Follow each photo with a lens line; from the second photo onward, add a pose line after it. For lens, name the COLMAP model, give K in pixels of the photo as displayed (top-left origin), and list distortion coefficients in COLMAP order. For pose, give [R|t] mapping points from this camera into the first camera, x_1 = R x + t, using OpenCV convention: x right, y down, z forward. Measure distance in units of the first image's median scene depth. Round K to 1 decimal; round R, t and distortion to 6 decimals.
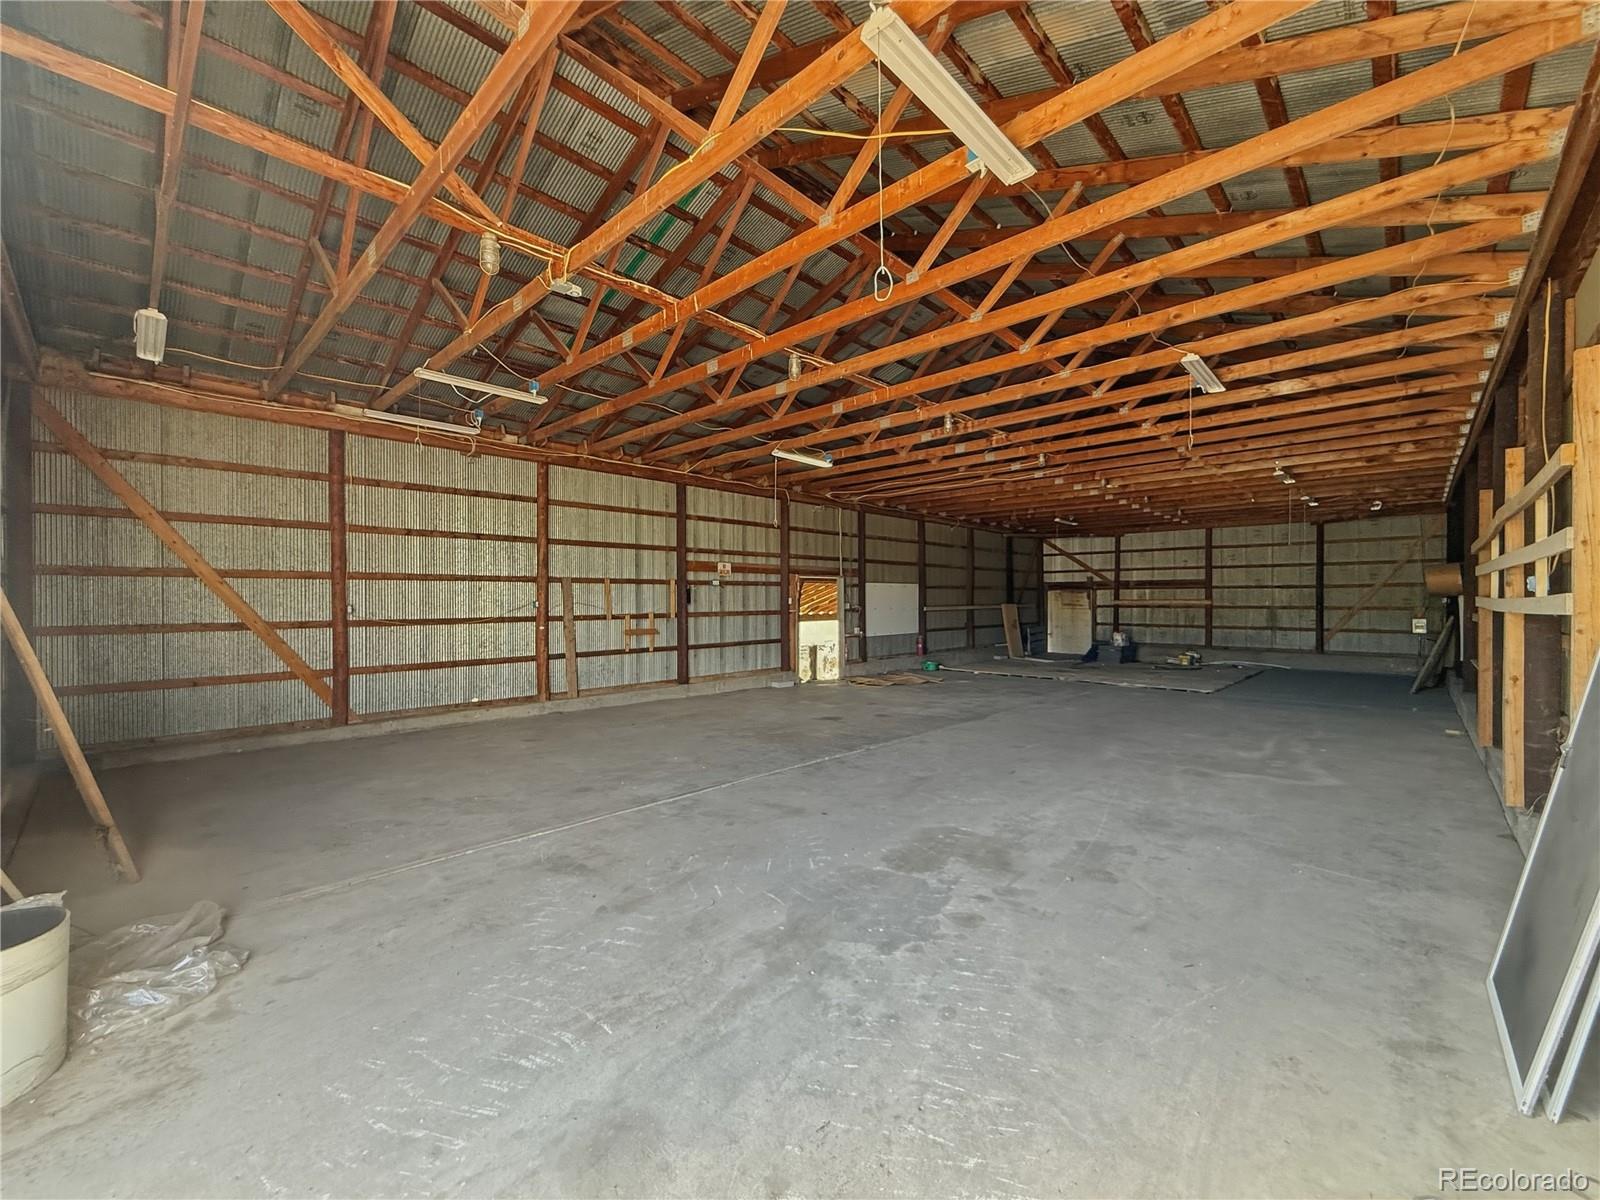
lens RADIAL K [[648.9, 0, 799.0], [0, 648.9, 601.9], [0, 0, 1]] dist [0.000085, -0.000173]
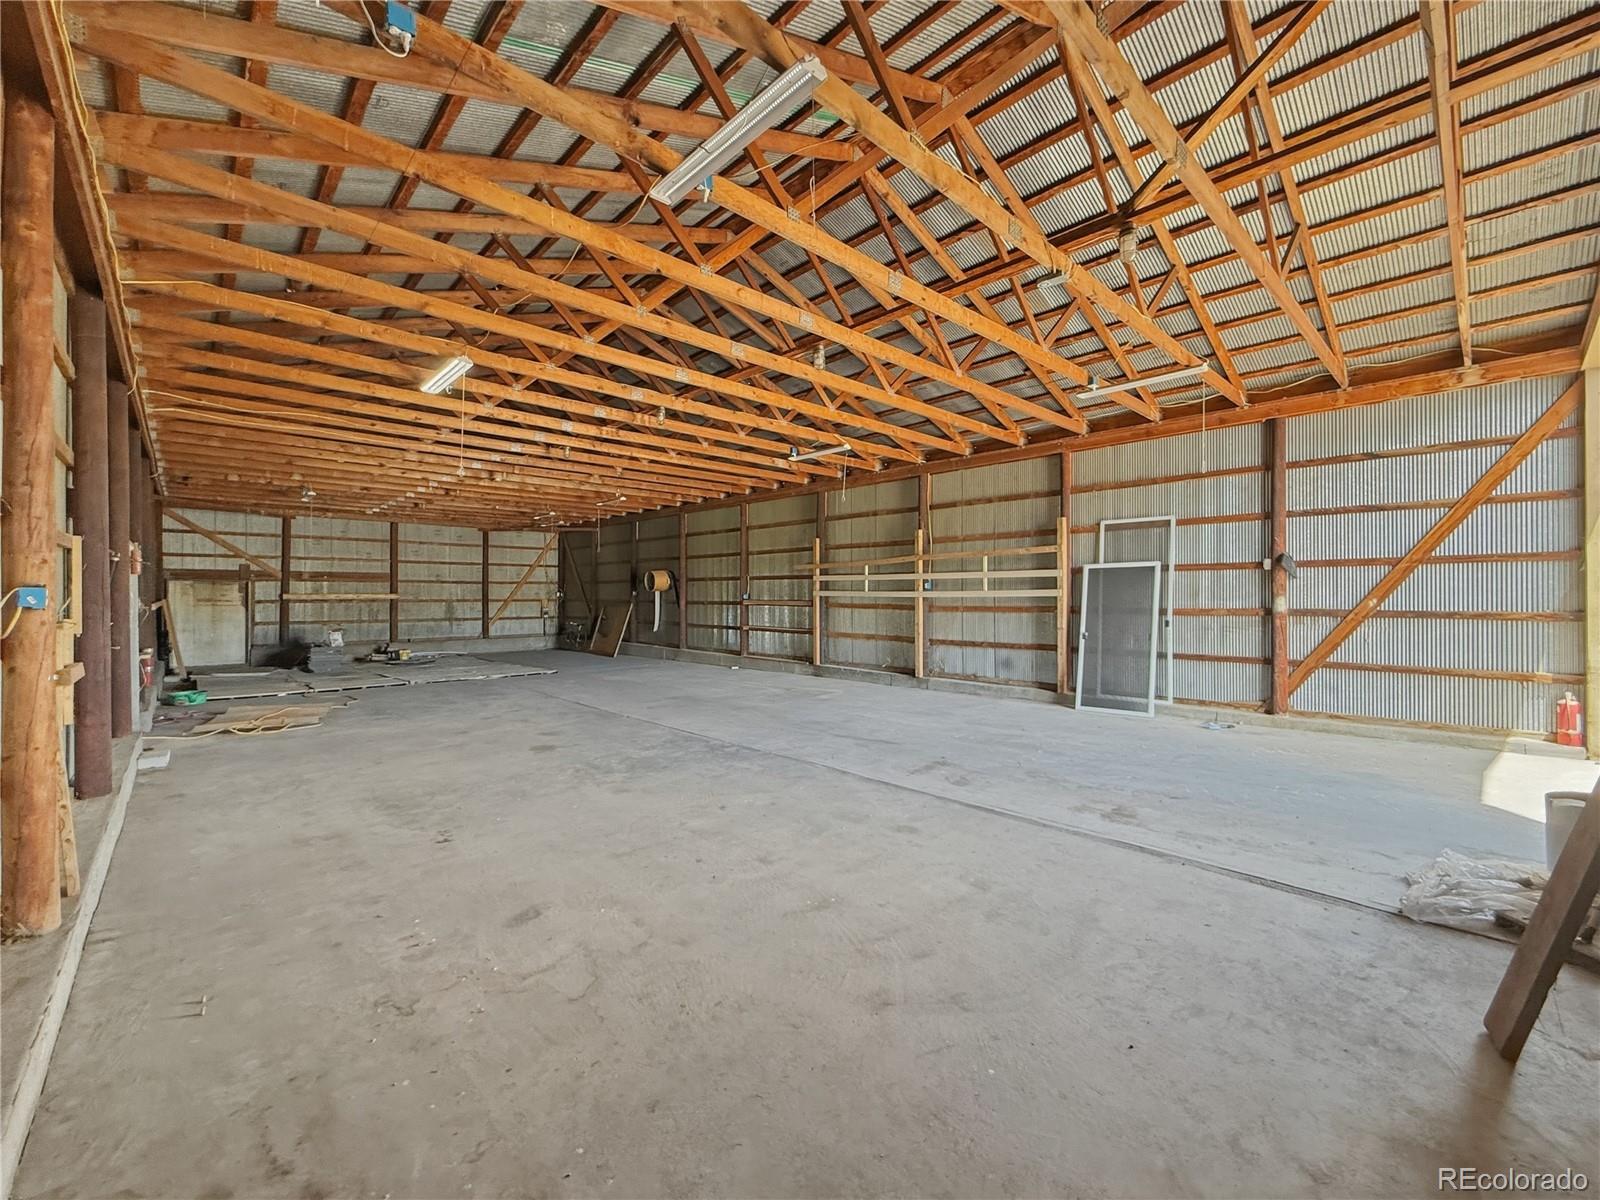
lens RADIAL K [[648.9, 0, 798.8], [0, 648.9, 596.1], [0, 0, 1]] dist [0.000085, -0.000173]
pose [[0.060418, -0.001634, 0.998172, -0.318150], [0.003845, 0.999992, 0.001404, 0.001305], [-0.998166, 0.003753, 0.060424, 0.306136]]
